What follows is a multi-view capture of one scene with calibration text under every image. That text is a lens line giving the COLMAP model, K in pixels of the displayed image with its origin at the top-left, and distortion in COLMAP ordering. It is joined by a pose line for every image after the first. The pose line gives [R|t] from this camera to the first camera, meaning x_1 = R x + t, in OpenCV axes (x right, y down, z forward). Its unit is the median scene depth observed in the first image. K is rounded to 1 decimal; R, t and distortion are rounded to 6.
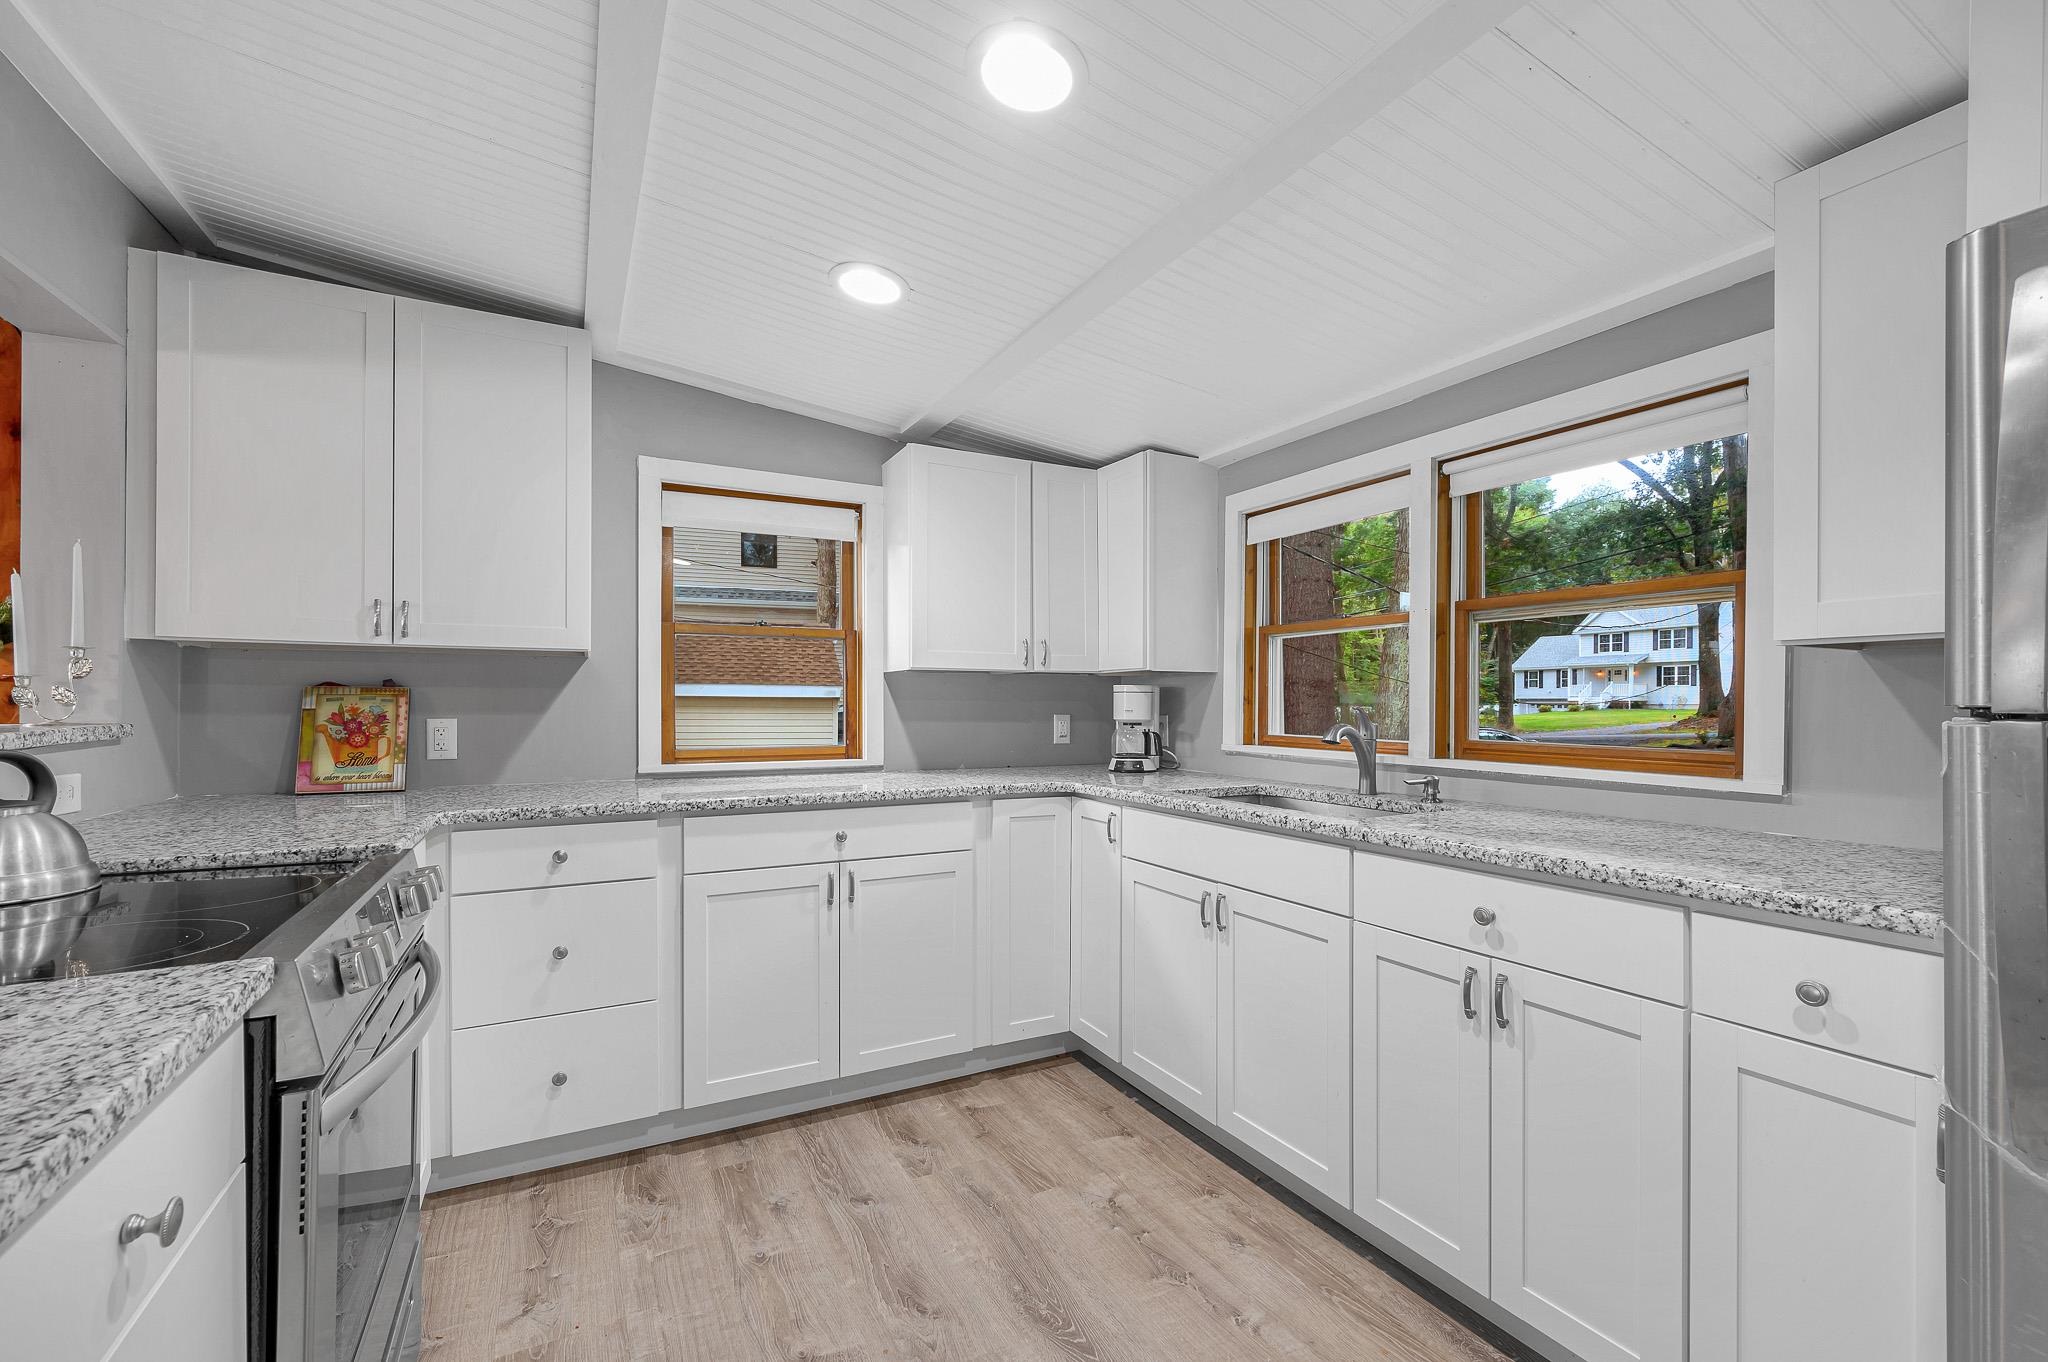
lens RADIAL K [[864.6, 0, 1023.4], [0, 864.6, 711.0], [0, 0, 1]] dist [0.000108, 0.000081]
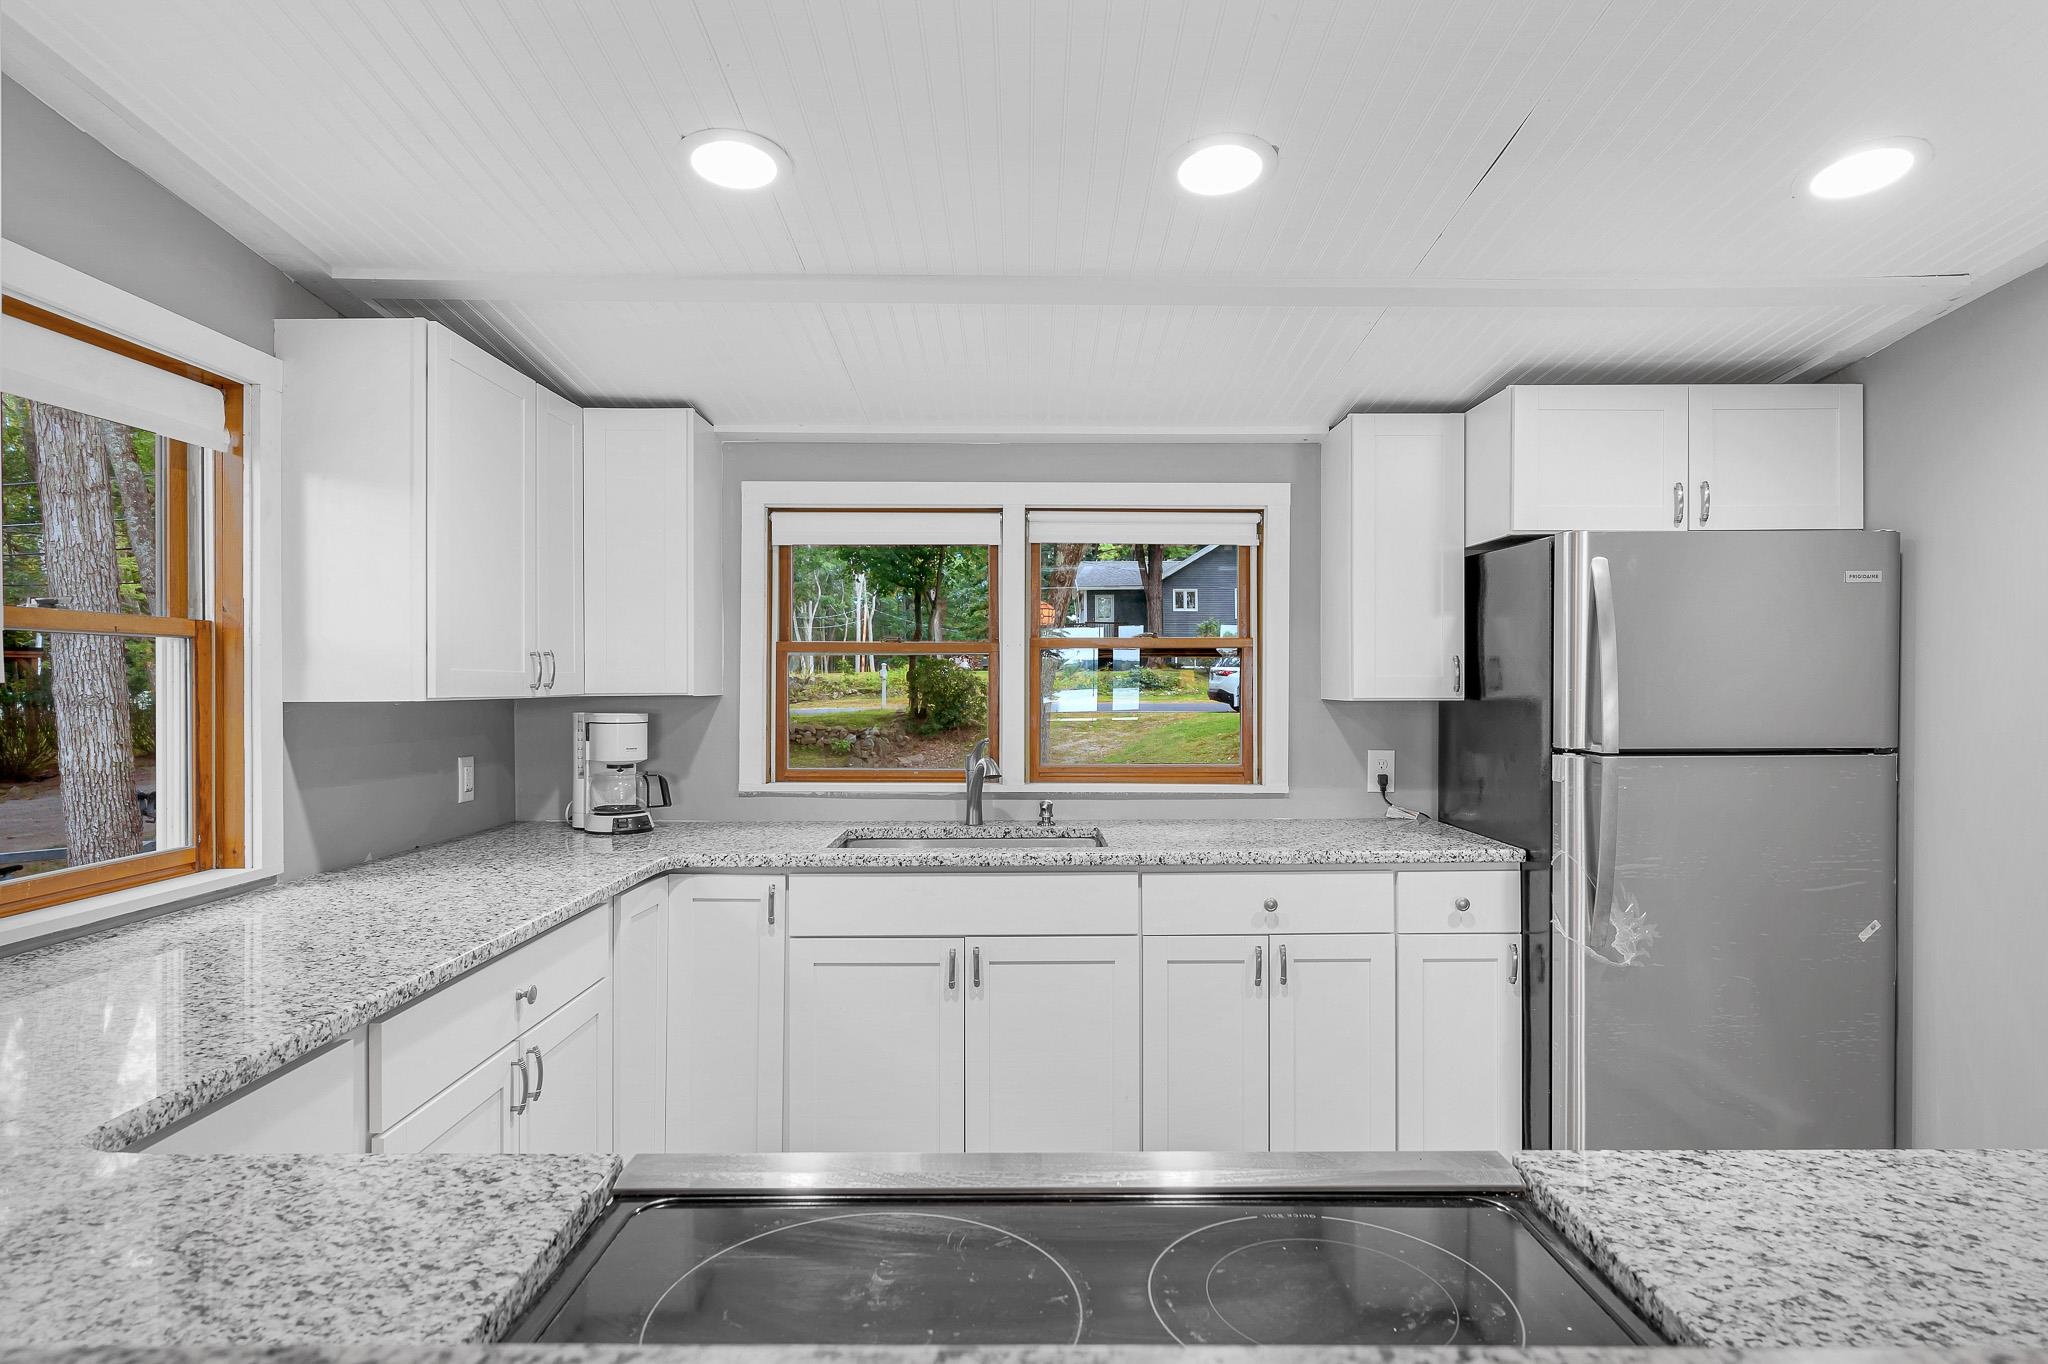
lens RADIAL K [[1157.3, 0, 1024.0], [0, 1157.3, 682.0], [0, 0, 1]] dist [-0.003642, 0.000441]
pose [[0.455992, -0.002628, 0.889980, -0.768665], [0.010229, 0.999945, -0.002289, -0.065708], [-0.889925, 0.010148, 0.455994, 0.330883]]
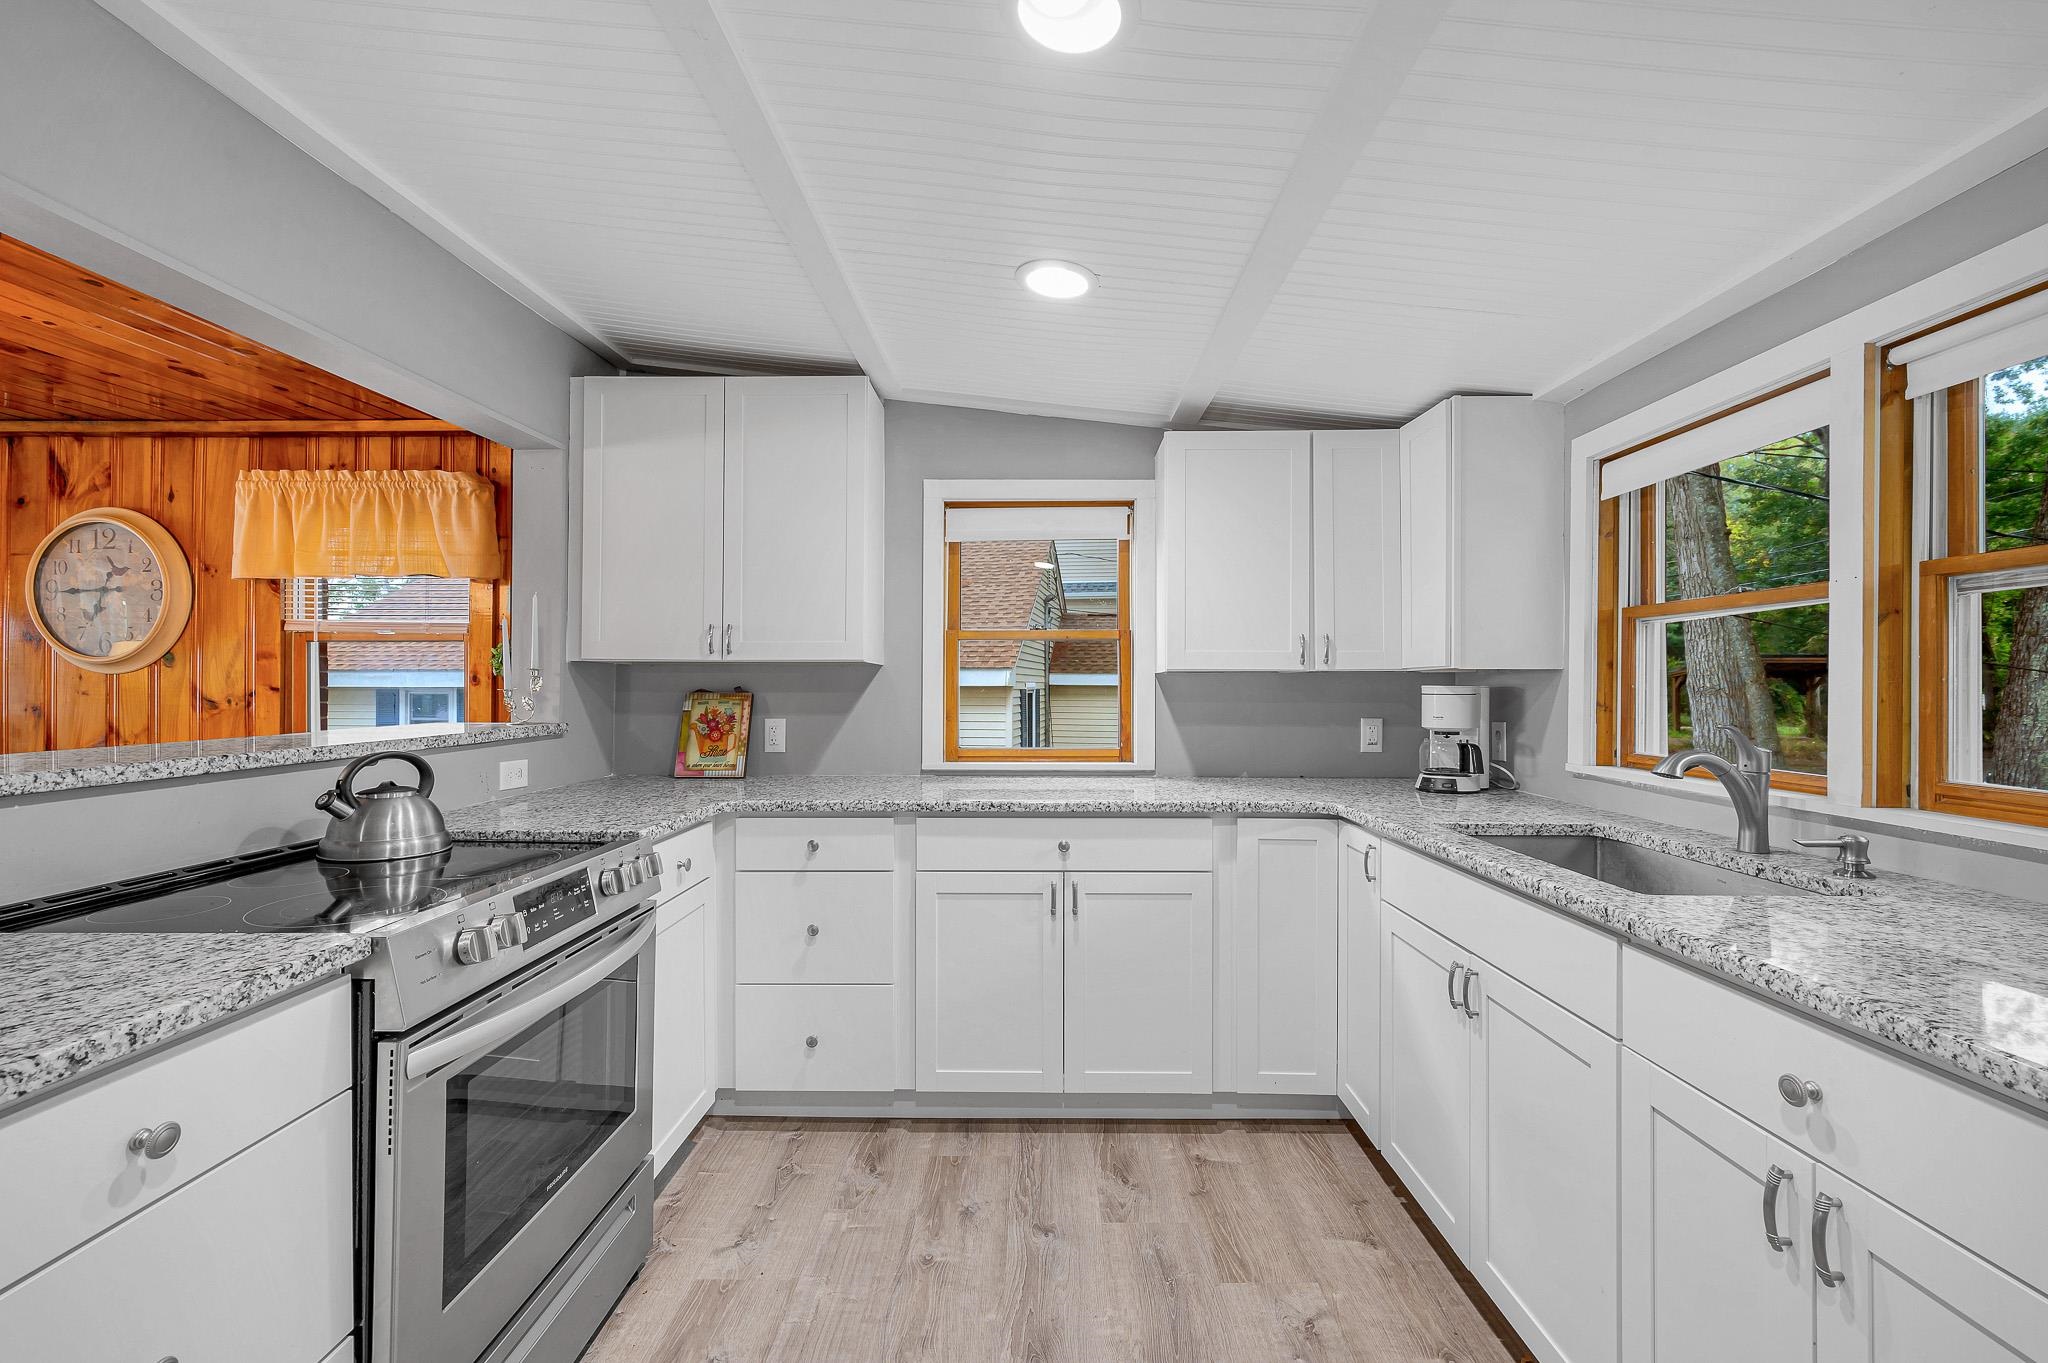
lens RADIAL K [[855.1, 0, 1025.4], [0, 855.1, 690.1], [0, 0, 1]] dist [-0.000916, 0.000033]
pose [[0.876552, -0.000503, -0.481306, 0.217466], [-0.002443, 0.999982, -0.005495, -0.026433], [0.481300, 0.005993, 0.876535, 0.129358]]
